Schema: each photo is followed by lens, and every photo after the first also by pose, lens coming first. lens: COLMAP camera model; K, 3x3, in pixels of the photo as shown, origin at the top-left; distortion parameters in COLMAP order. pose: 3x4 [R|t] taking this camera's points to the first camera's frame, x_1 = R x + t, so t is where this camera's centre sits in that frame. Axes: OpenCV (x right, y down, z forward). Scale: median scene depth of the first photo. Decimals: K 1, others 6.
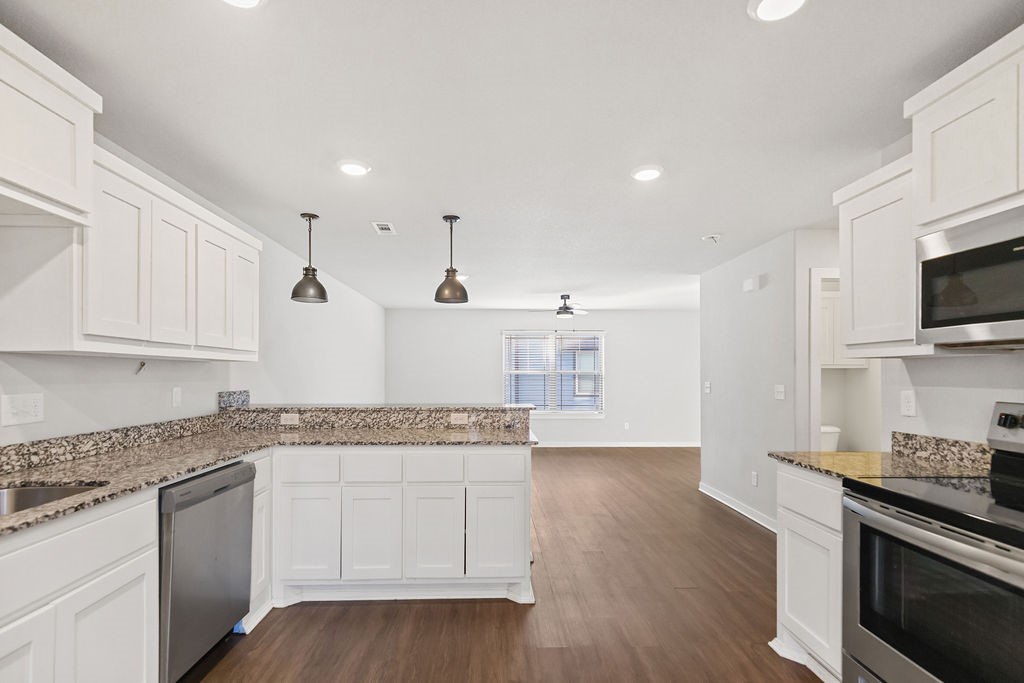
lens RADIAL K [[480.4, 0, 509.0], [0, 480.4, 370.7], [0, 0, 1]] dist [0.011216, 0.000060]
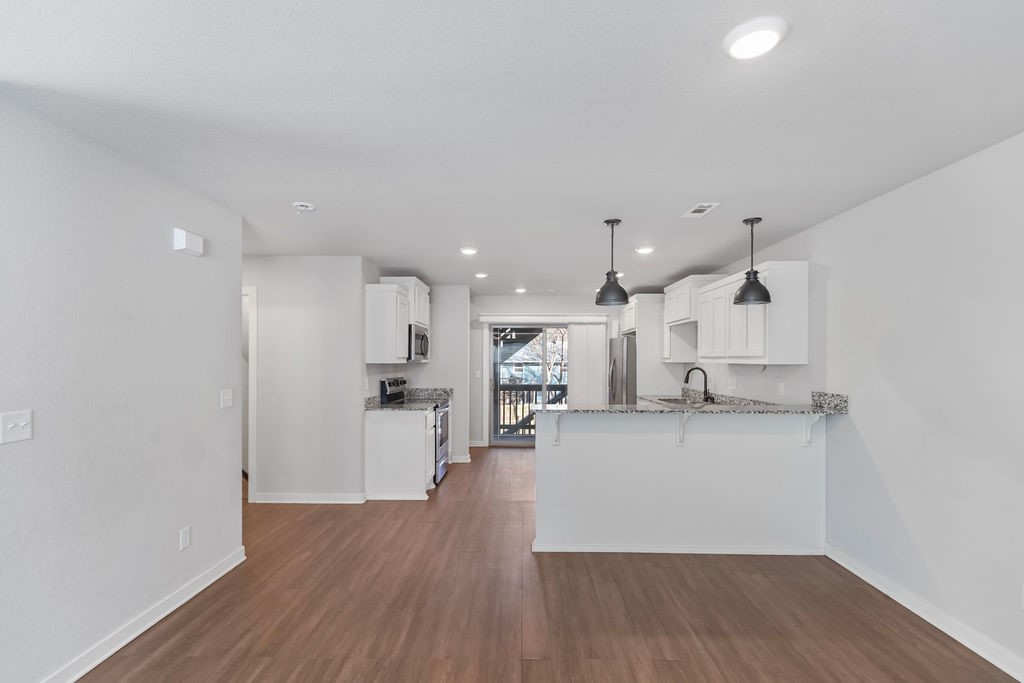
lens RADIAL K [[470.2, 0, 512.5], [0, 470.2, 353.7], [0, 0, 1]] dist [0.011923, 0.000188]
pose [[-0.998300, -0.001313, 0.058271, 0.046071], [-0.002392, 0.999827, -0.018449, -0.028330], [-0.058237, -0.018557, -0.998130, 2.836421]]
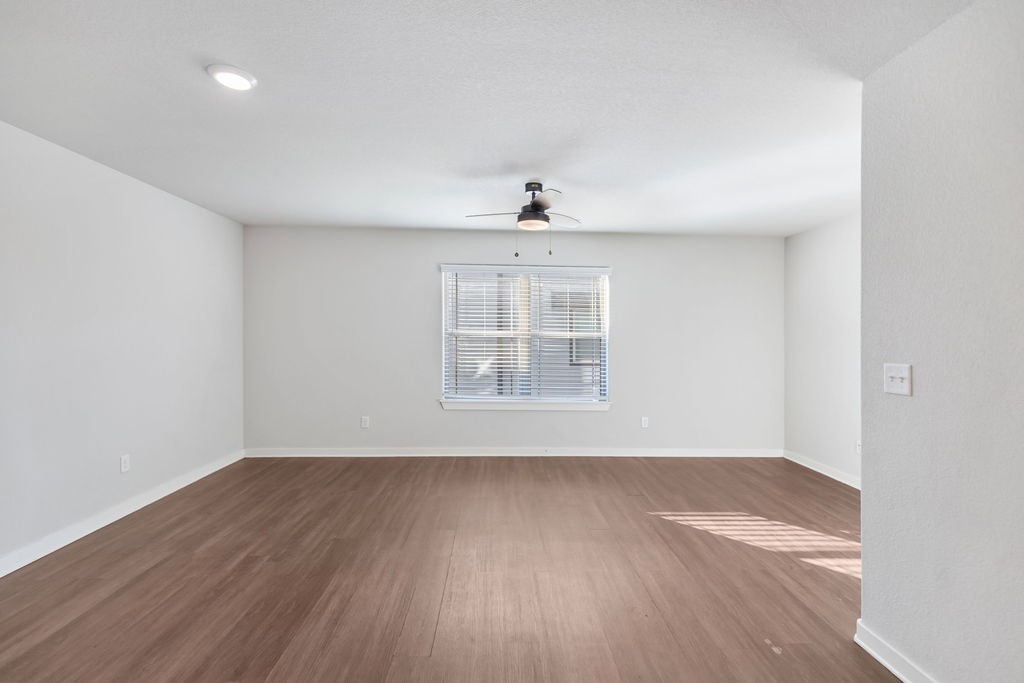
lens RADIAL K [[473.3, 0, 512.0], [0, 473.3, 341.5], [0, 0, 1]] dist [0.016531, 0.000085]
pose [[0.999941, 0.009141, -0.005946, 0.270934], [-0.009030, 0.999789, 0.018436, 0.006951], [0.006113, -0.018381, 0.999812, 1.373939]]
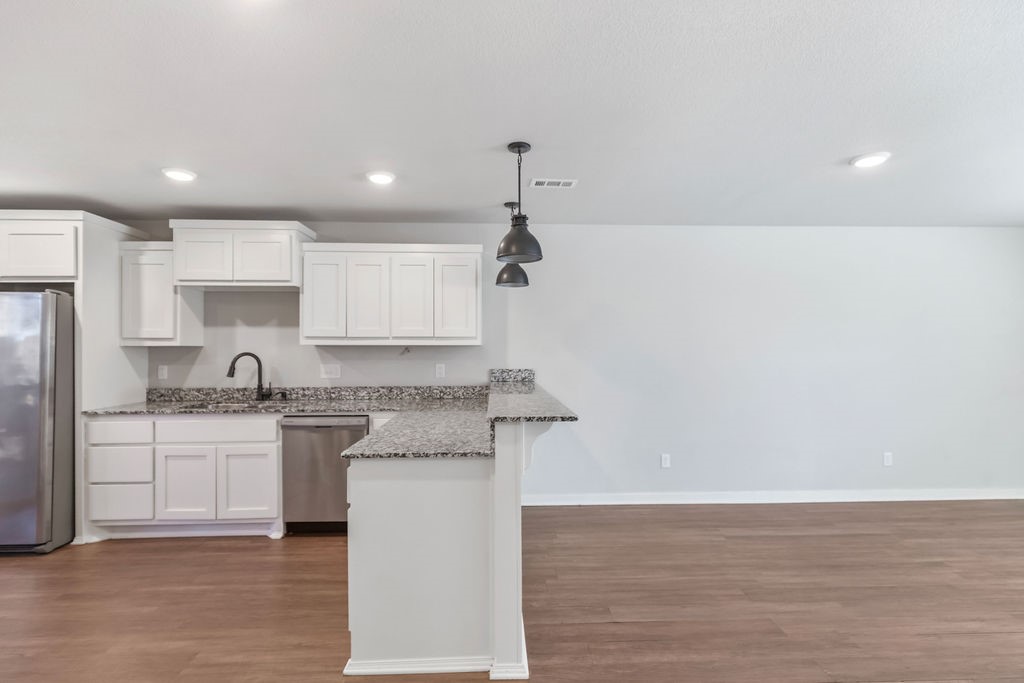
lens RADIAL K [[477.3, 0, 510.3], [0, 477.3, 346.9], [0, 0, 1]] dist [0.003799, 0.000660]
pose [[0.003689, -0.002951, -0.999989, 0.868050], [0.008248, 0.999962, -0.002920, -0.013417], [0.999959, -0.008237, 0.003713, 1.385934]]
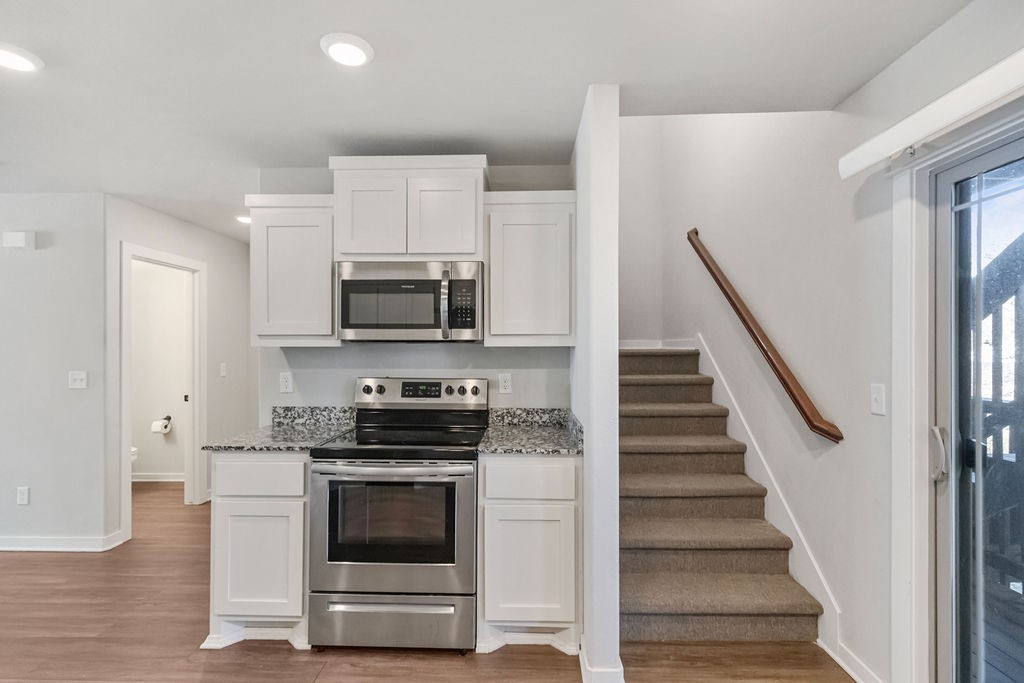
lens RADIAL K [[477.9, 0, 512.0], [0, 477.9, 341.5], [0, 0, 1]] dist [0.009069, -0.000281]
pose [[0.072488, 0.005484, 0.997354, -0.343976], [-0.003709, 0.999979, -0.005229, -0.032101], [-0.997362, -0.003320, 0.072507, 0.303009]]
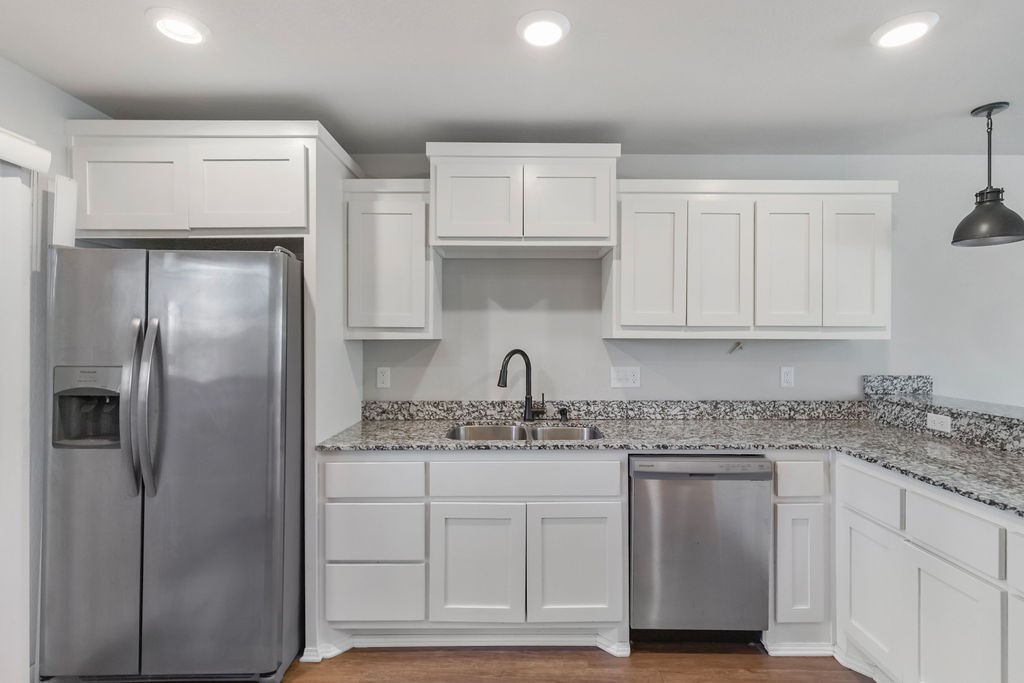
lens RADIAL K [[480.1, 0, 511.6], [0, 480.1, 335.5], [0, 0, 1]] dist [0.009415, -0.000309]
pose [[-0.030303, -0.001755, -0.999539, 0.340987], [0.004596, 0.999988, -0.001895, -0.034436], [0.999530, -0.004652, -0.030294, 0.546194]]
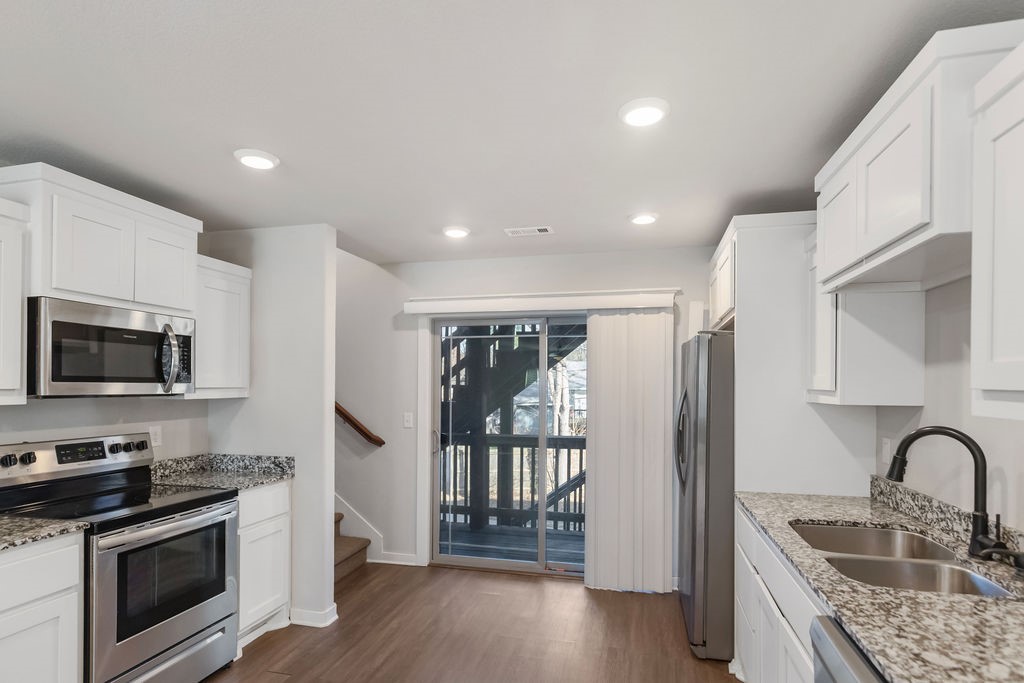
lens RADIAL K [[526.6, 0, 514.8], [0, 526.6, 381.7], [0, 0, 1]] dist [-0.012234, 0.000075]
pose [[-0.961480, -0.002075, 0.274868, -0.352428], [-0.005416, 0.999920, -0.011396, -0.056185], [-0.274822, -0.012446, -0.961415, 1.349054]]
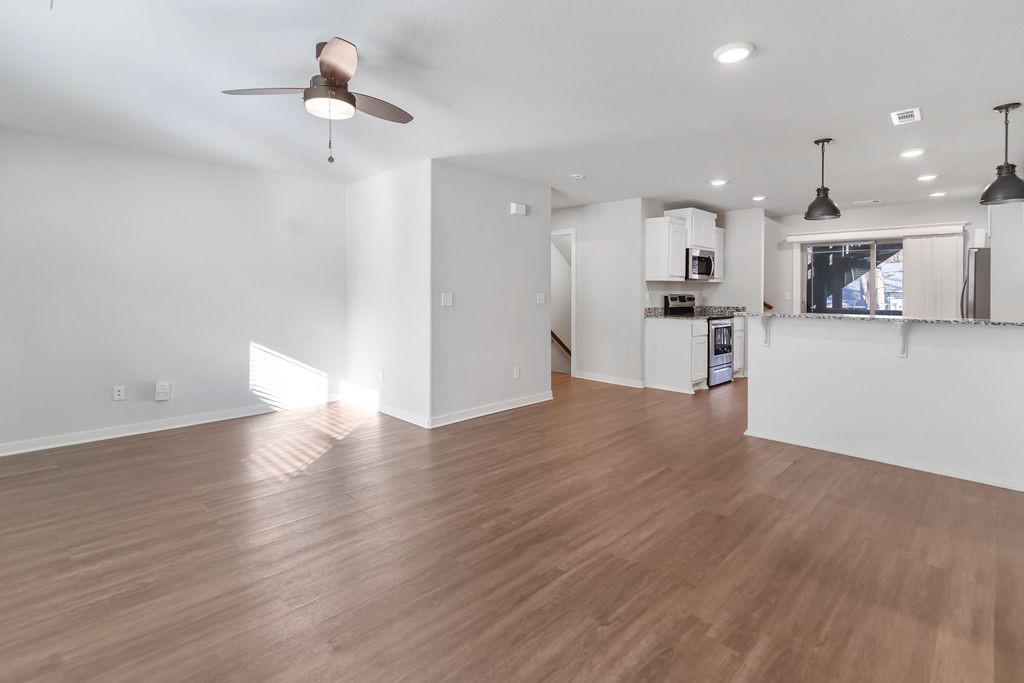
lens RADIAL K [[487.7, 0, 512.5], [0, 487.7, 286.3], [0, 0, 1]] dist [0.001807, -0.000149]
pose [[-0.680829, 0.000874, 0.732442, -0.635921], [-0.009935, 0.999896, -0.010428, 0.039693], [-0.732375, -0.014377, -0.680750, 3.196102]]
